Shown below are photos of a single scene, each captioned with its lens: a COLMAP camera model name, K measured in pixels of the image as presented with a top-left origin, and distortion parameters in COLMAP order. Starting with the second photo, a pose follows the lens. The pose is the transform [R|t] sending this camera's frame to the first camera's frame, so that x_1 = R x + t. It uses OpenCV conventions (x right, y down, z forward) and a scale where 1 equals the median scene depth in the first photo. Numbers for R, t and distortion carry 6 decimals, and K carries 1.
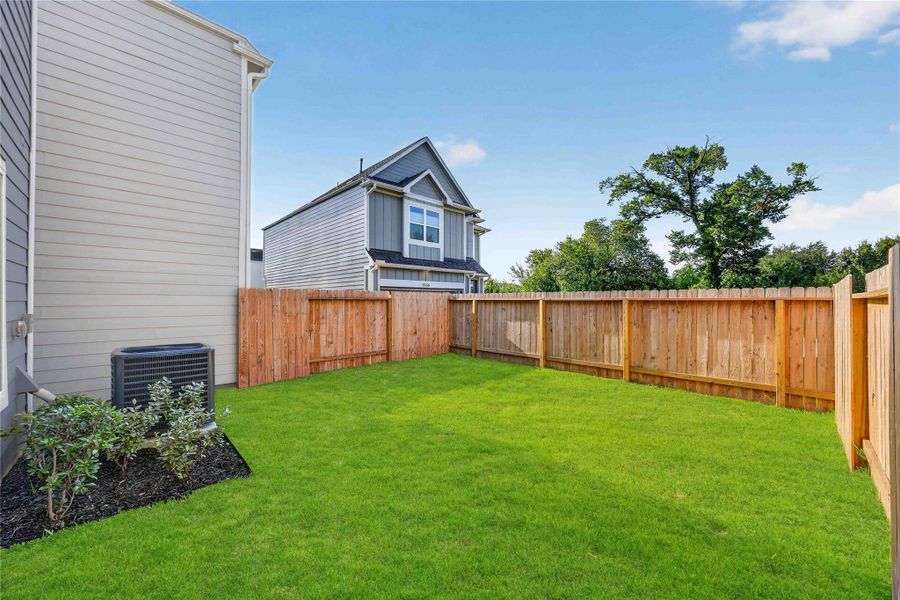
lens RADIAL K [[344.5, 0, 448.9], [0, 344.5, 301.3], [0, 0, 1]] dist [-0.001695, -0.000439]
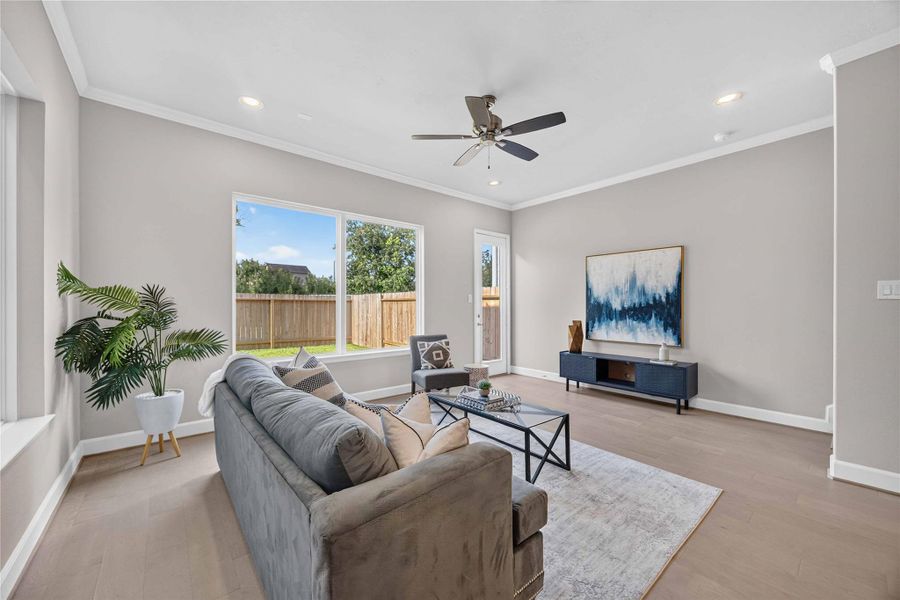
lens RADIAL K [[344.5, 0, 450.5], [0, 344.5, 302.2], [0, 0, 1]] dist [-0.001695, -0.000439]
pose [[0.082905, 0.007896, 0.996526, -0.946740], [-0.006919, 0.999949, -0.007347, 0.013303], [-0.996533, -0.006286, 0.082955, 0.002640]]
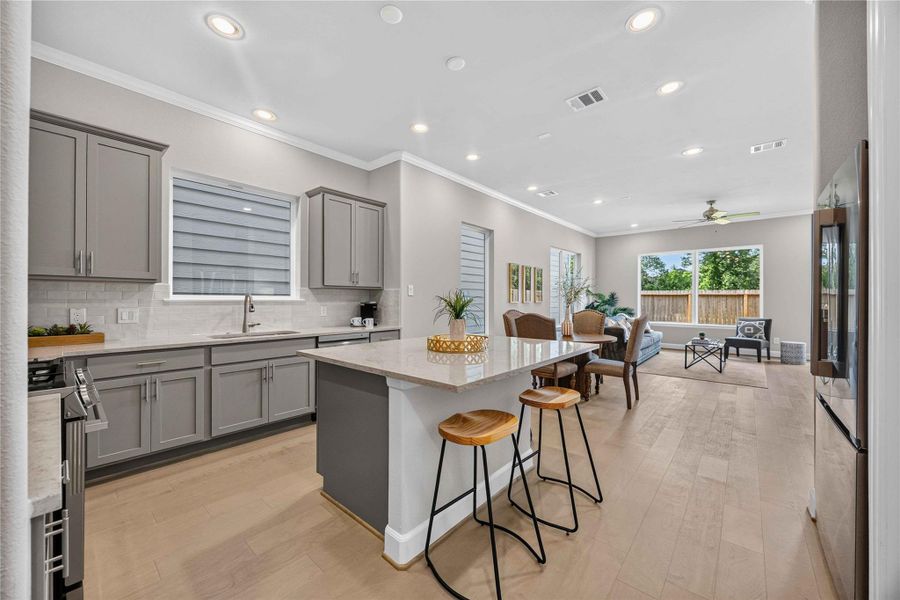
lens RADIAL K [[344.5, 0, 446.6], [0, 344.5, 299.2], [0, 0, 1]] dist [-0.001695, -0.000439]
pose [[0.996914, -0.000892, 0.078501, -1.258809], [0.000482, 0.999986, 0.005234, 0.011100], [-0.078504, -0.005180, 0.996900, -0.798443]]
